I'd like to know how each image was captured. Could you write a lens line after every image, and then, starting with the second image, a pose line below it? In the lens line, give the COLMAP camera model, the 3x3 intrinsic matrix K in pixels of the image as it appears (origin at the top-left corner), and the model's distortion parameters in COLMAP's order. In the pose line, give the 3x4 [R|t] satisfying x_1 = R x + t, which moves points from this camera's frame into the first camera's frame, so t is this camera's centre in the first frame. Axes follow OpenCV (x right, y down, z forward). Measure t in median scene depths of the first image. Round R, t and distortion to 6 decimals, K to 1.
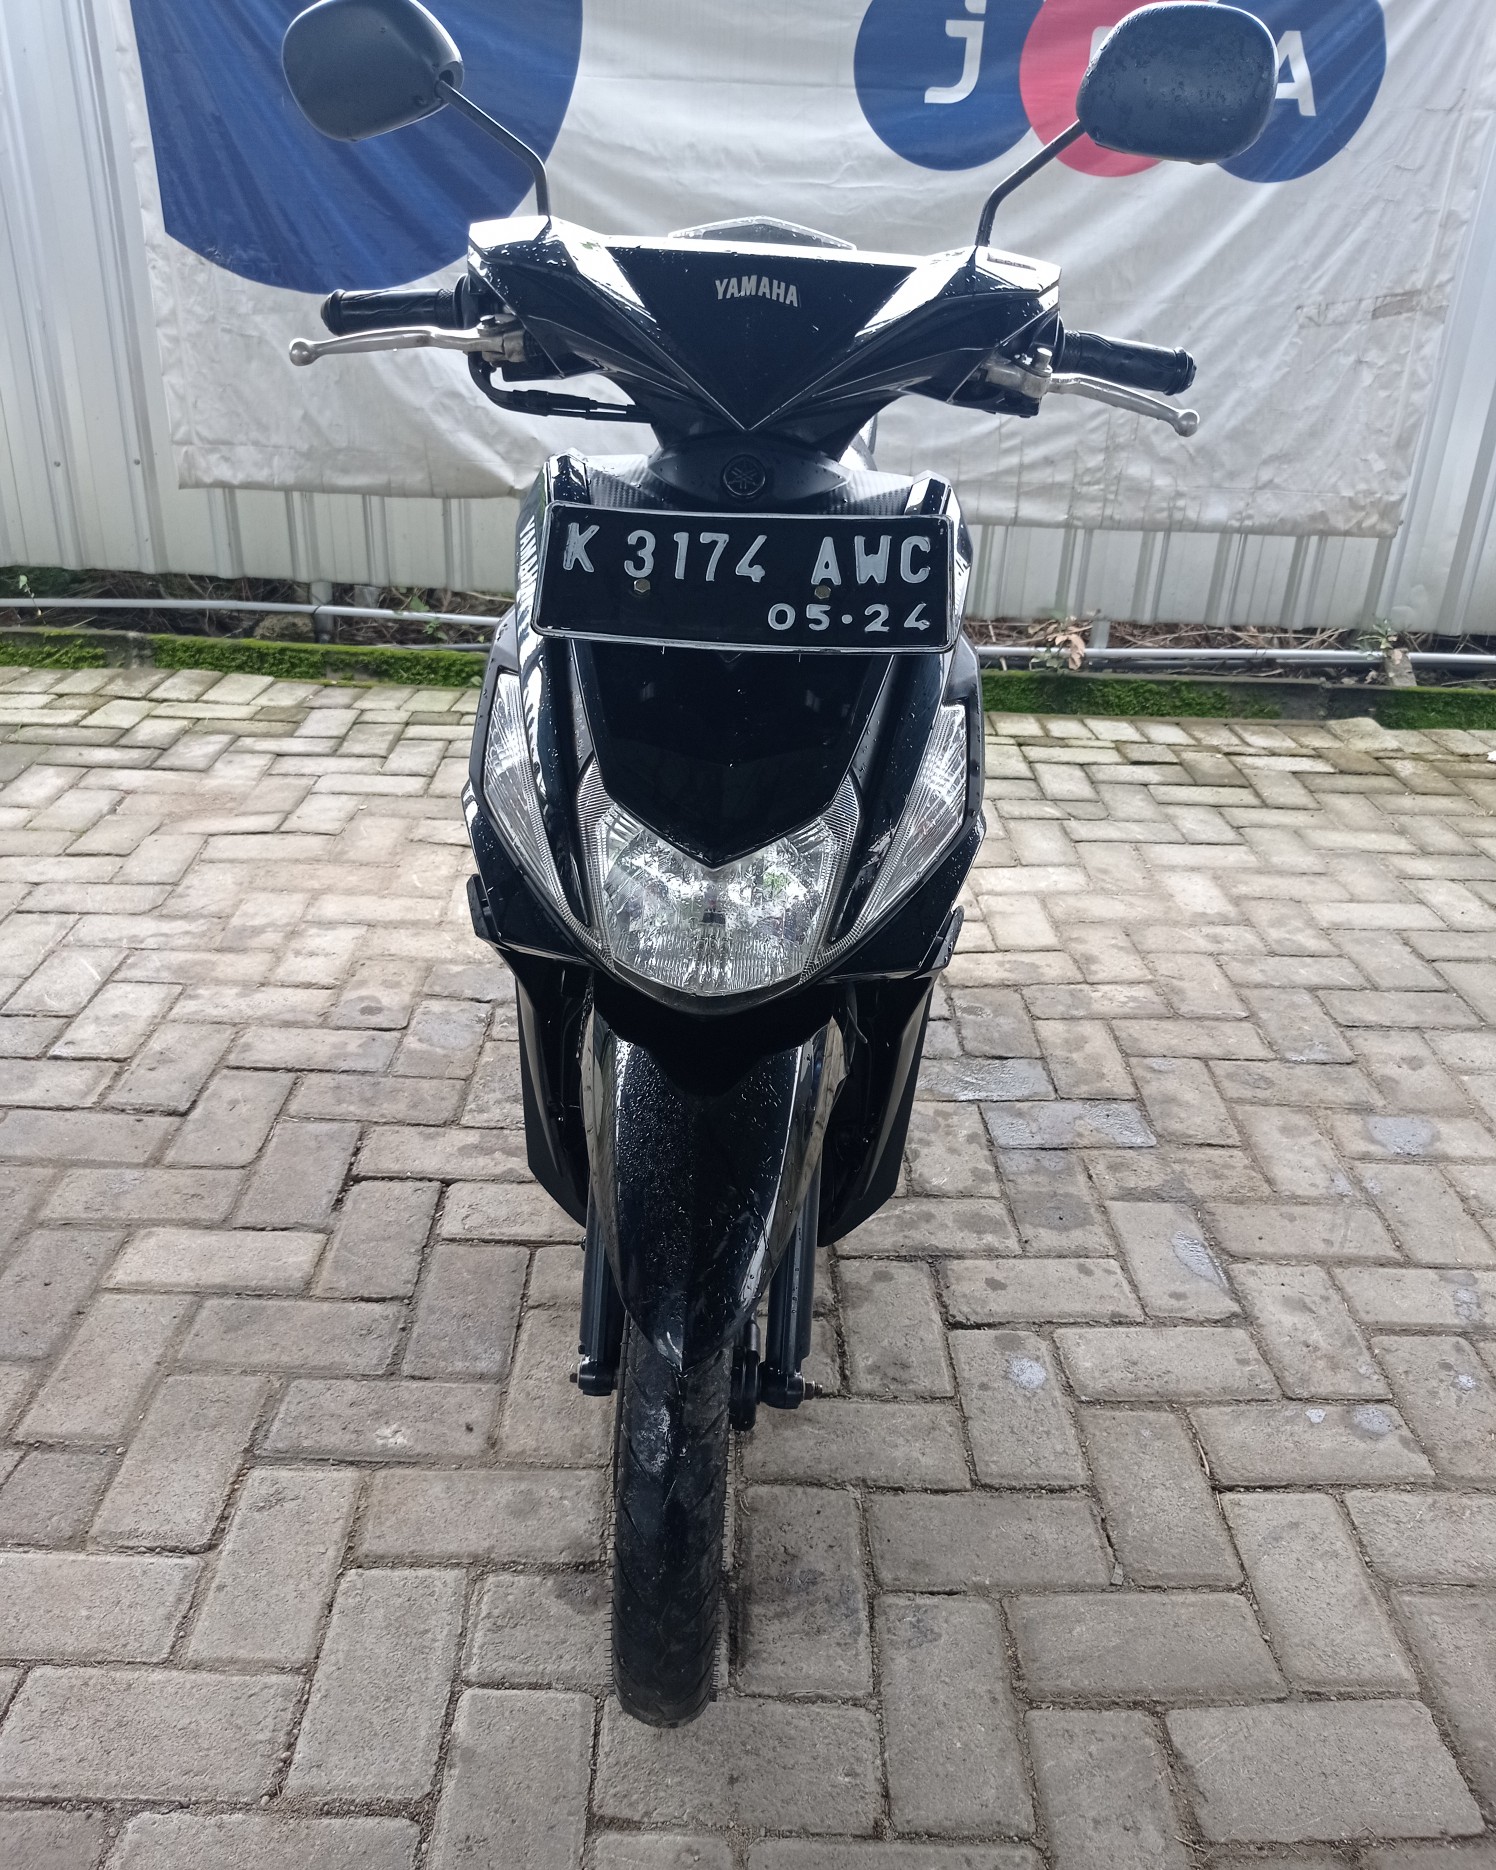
lens RADIAL K [[1493.1, 0, 748.6], [0, 1493.1, 929.4], [0, 0, 1]] dist [0.104263, -0.174452]
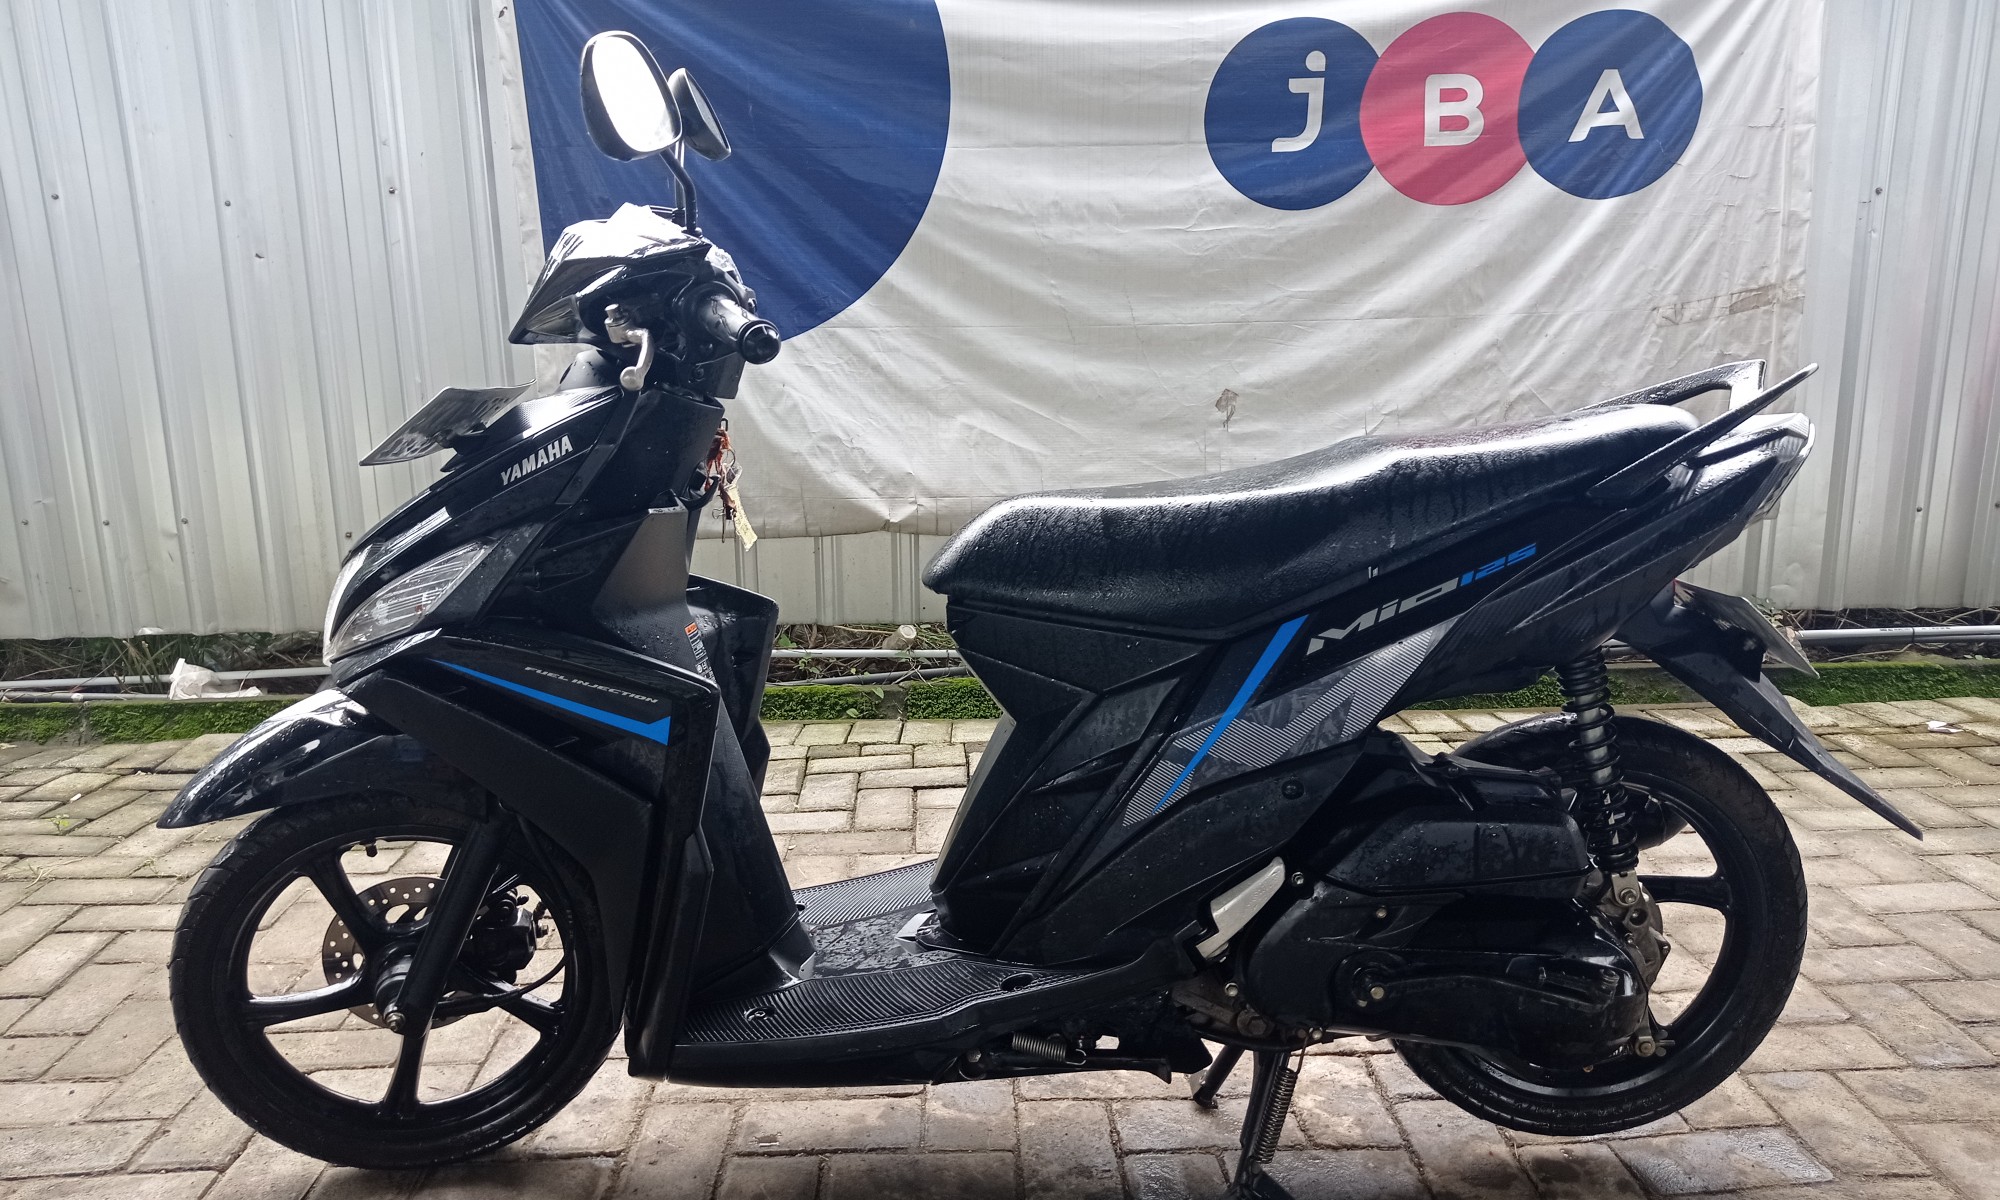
lens RADIAL K [[1478.4, 0, 992.3], [0, 1478.4, 618.4], [0, 0, 1]] dist [0.062643, -0.089798]
pose [[0.998105, -0.060414, 0.011650, -0.112768], [0.061483, 0.972117, -0.226293, -0.002253], [0.002346, 0.226580, 0.973990, 0.056217]]
